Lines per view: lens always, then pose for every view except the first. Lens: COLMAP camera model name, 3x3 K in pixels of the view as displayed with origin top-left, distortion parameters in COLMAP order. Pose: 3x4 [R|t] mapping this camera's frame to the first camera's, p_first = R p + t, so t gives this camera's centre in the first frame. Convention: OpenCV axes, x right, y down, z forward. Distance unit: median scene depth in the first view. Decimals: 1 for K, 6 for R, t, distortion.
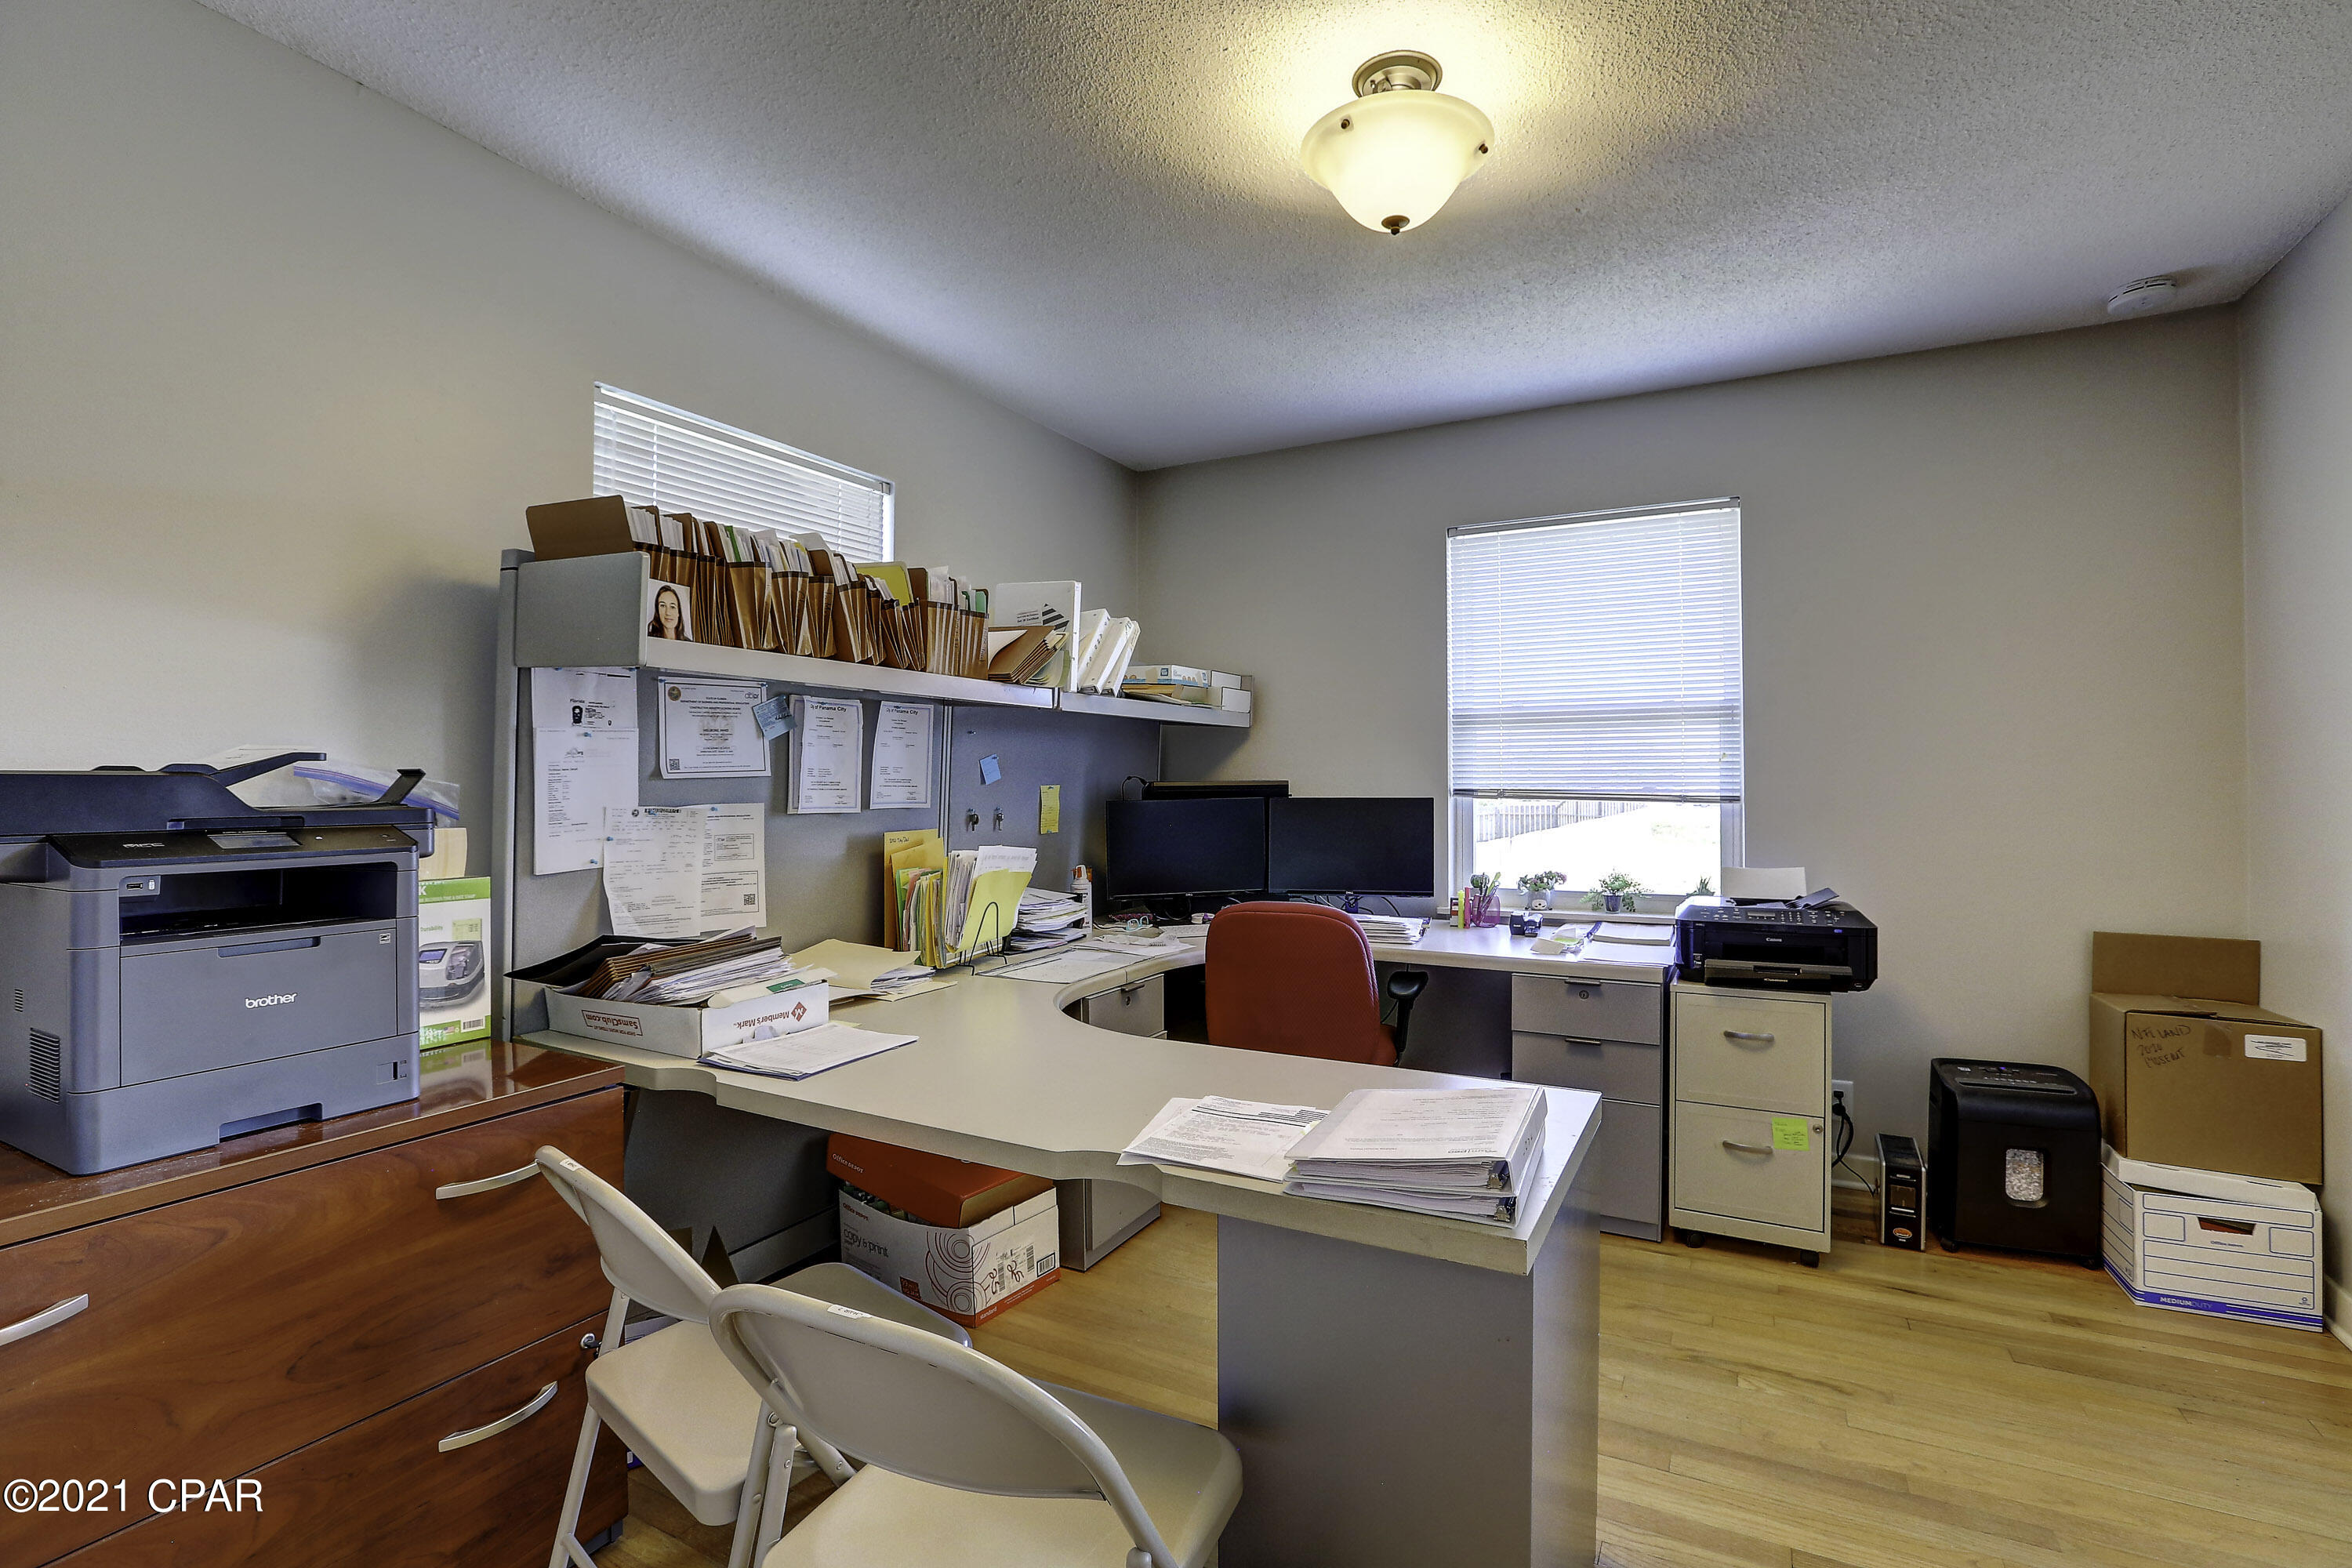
lens RADIAL K [[1088.1, 0, 1184.9], [0, 1088.1, 780.7], [0, 0, 1]] dist [-0.034577, 0.014373]
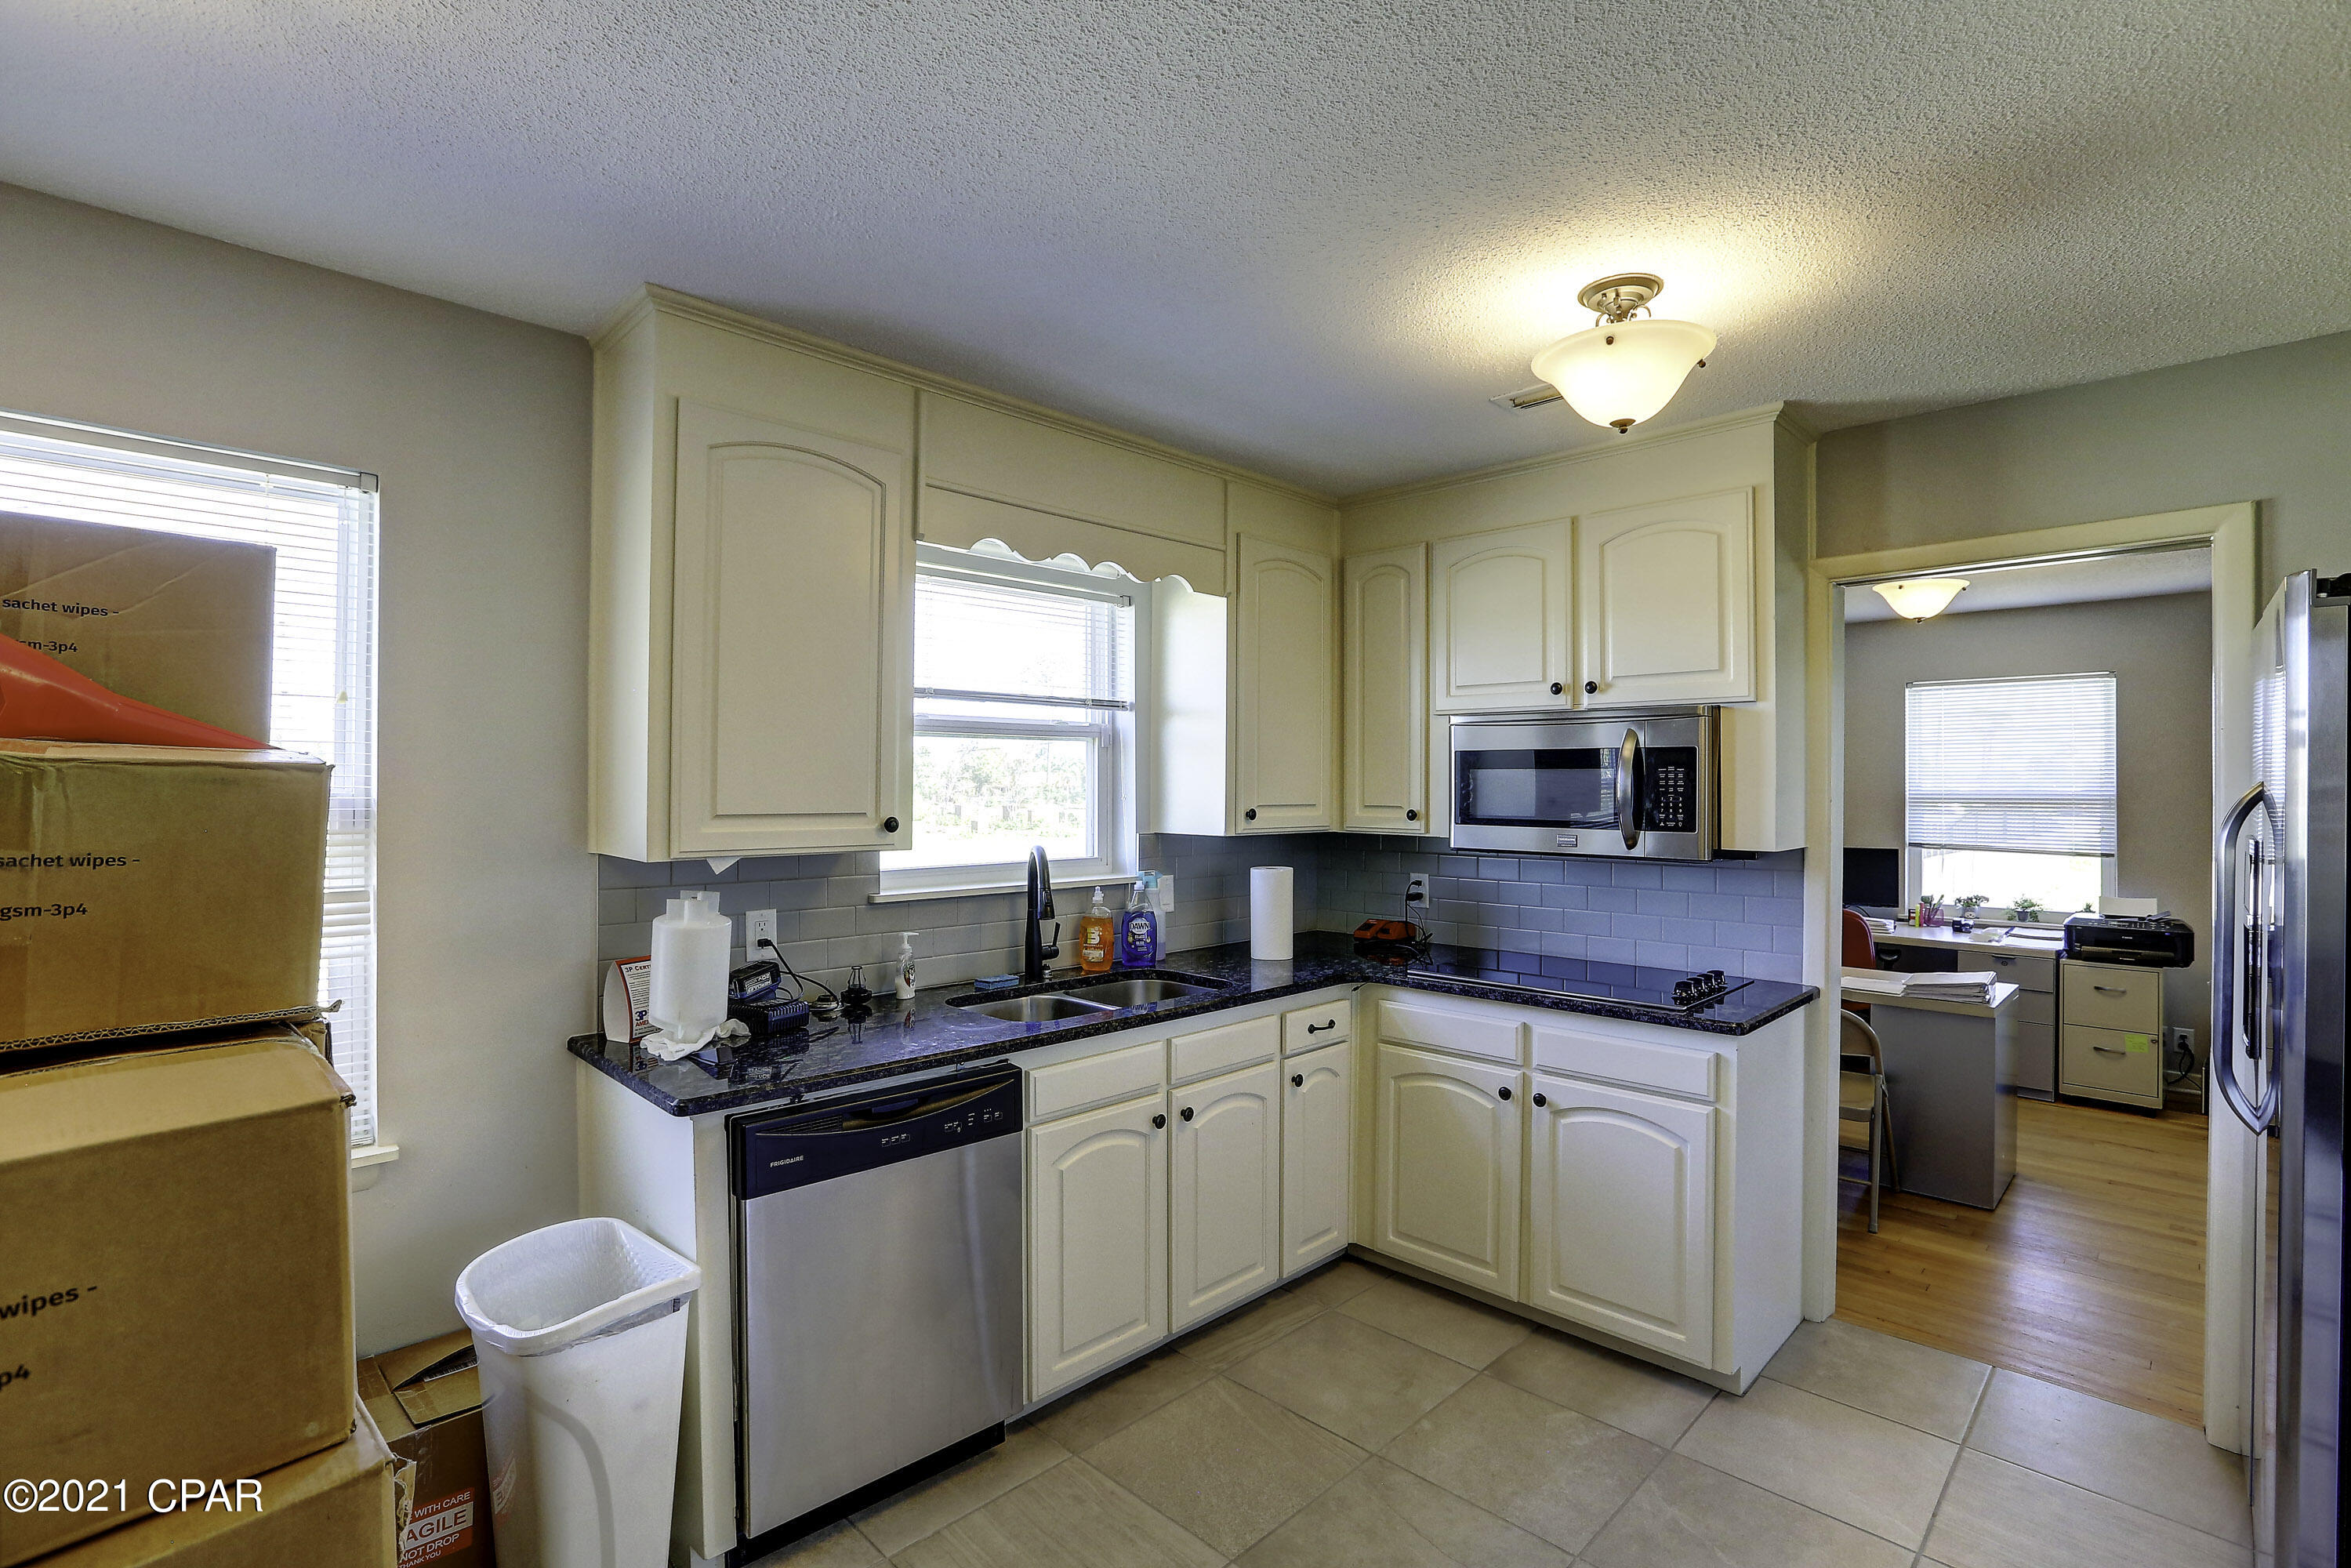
lens RADIAL K [[1087.7, 0, 1164.9], [0, 1087.7, 787.1], [0, 0, 1]] dist [-0.034577, 0.014373]
pose [[0.956280, 0.005358, -0.292404, -0.404548], [-0.004009, 0.999978, 0.005212, -0.091968], [0.292425, -0.003812, 0.956281, -1.003726]]
